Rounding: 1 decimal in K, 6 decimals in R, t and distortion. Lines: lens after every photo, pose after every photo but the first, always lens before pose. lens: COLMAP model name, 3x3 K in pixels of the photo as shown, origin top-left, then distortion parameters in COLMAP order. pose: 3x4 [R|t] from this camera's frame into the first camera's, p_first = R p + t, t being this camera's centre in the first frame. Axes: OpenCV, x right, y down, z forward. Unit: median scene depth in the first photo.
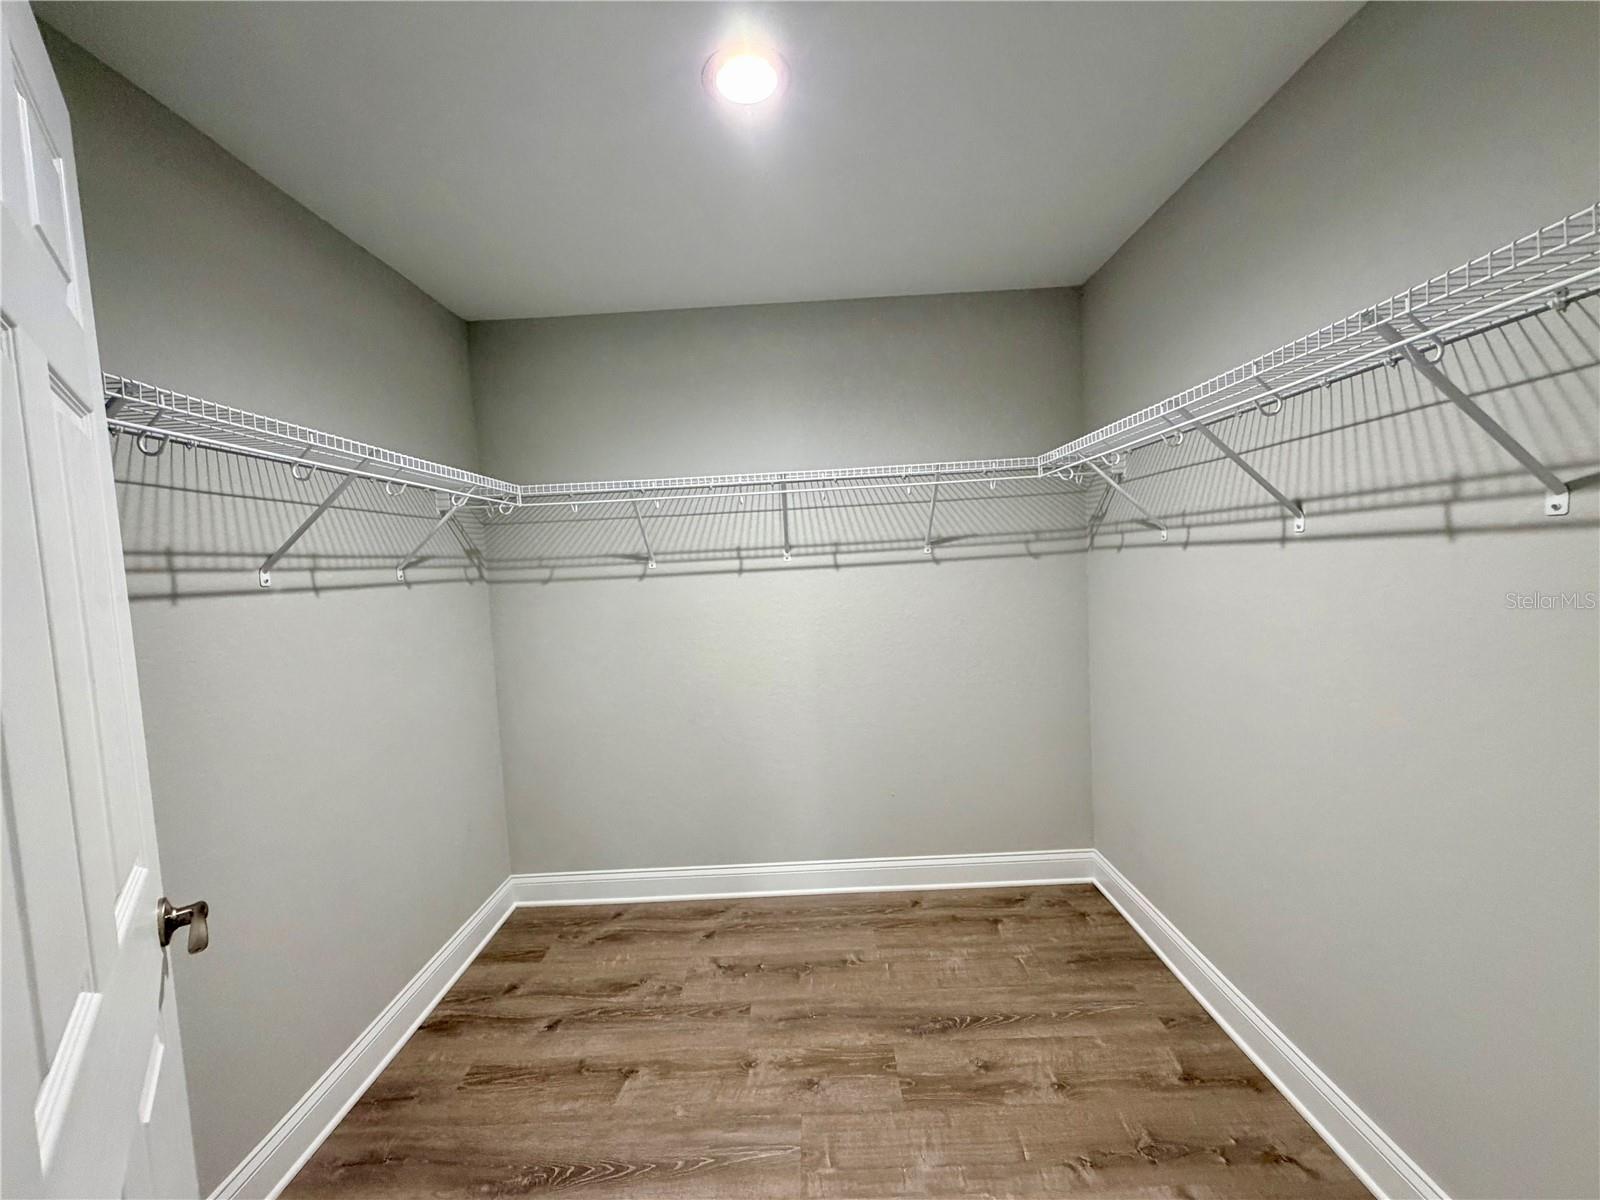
lens RADIAL K [[633.4, 0, 794.2], [0, 633.4, 602.0], [0, 0, 1]] dist [-0.000083, -0.000132]
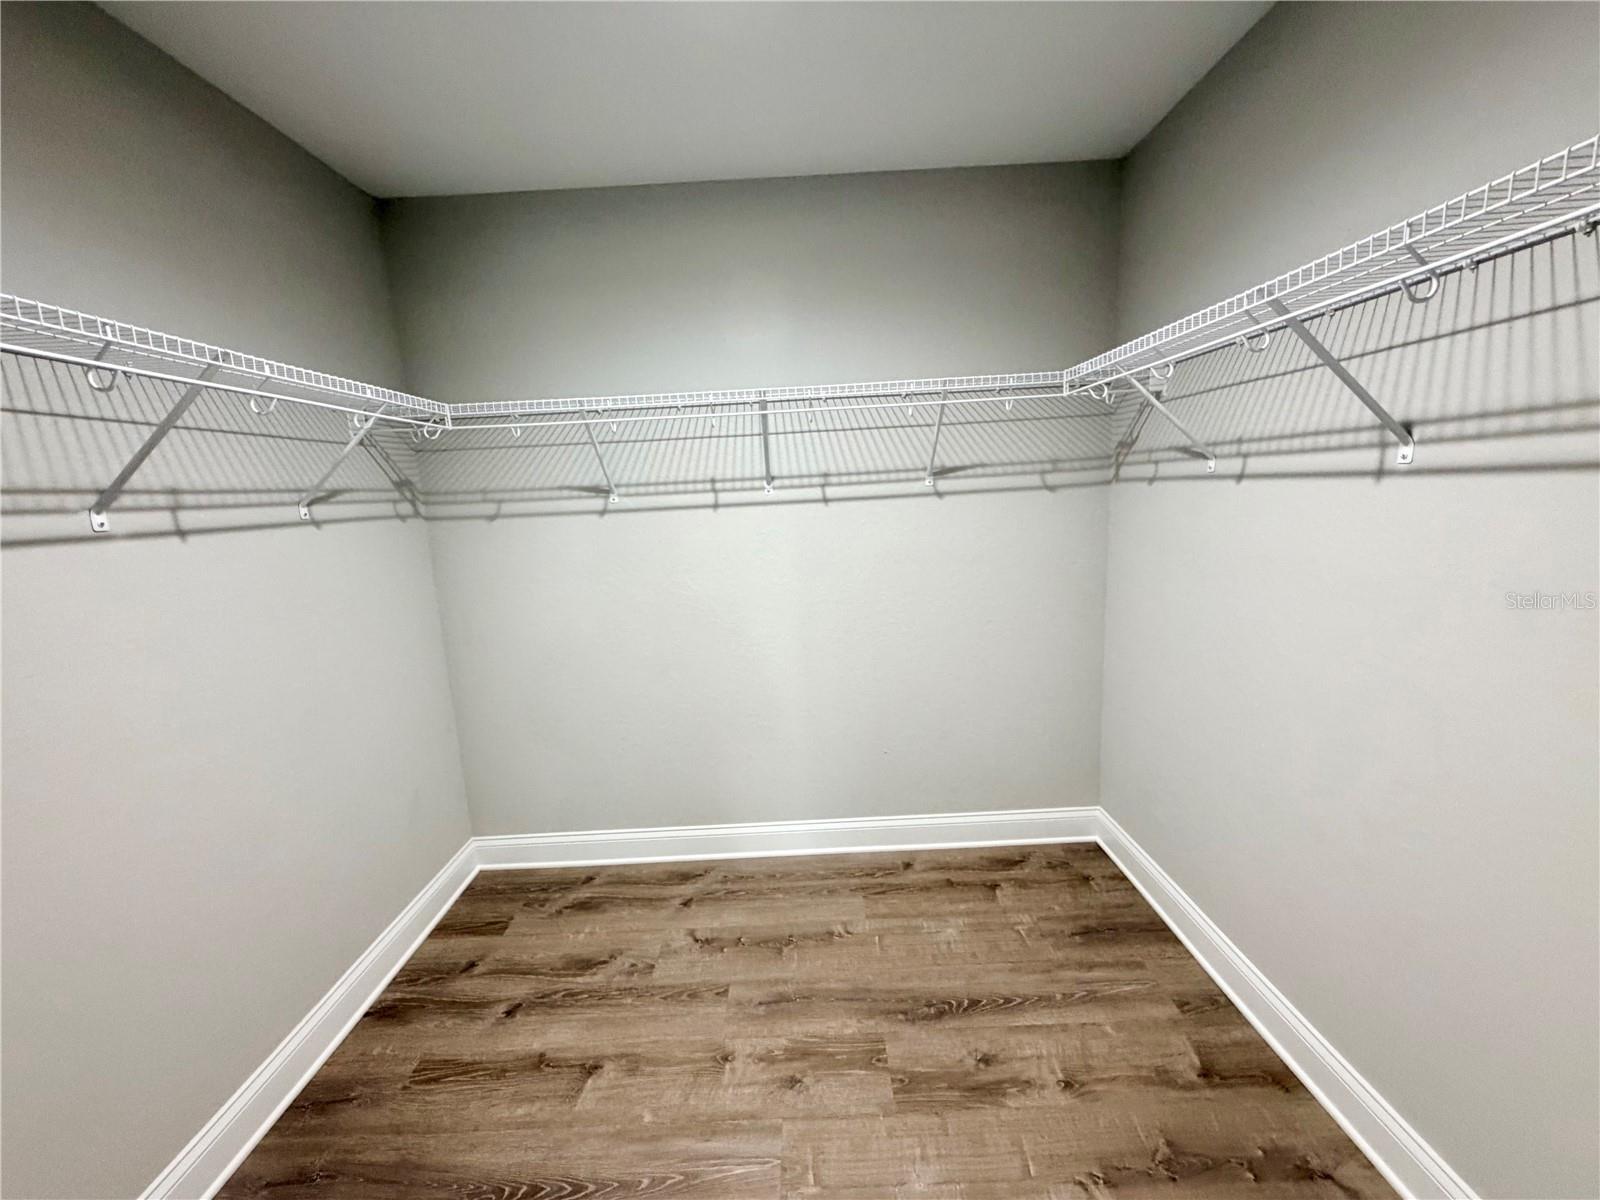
lens RADIAL K [[633.4, 0, 794.2], [0, 633.4, 602.0], [0, 0, 1]] dist [-0.000083, -0.000132]
pose [[0.999872, -0.001858, 0.015920, 0.011976], [0.000061, 0.993691, 0.112151, -0.019321], [-0.016028, -0.112135, 0.993564, 0.144651]]
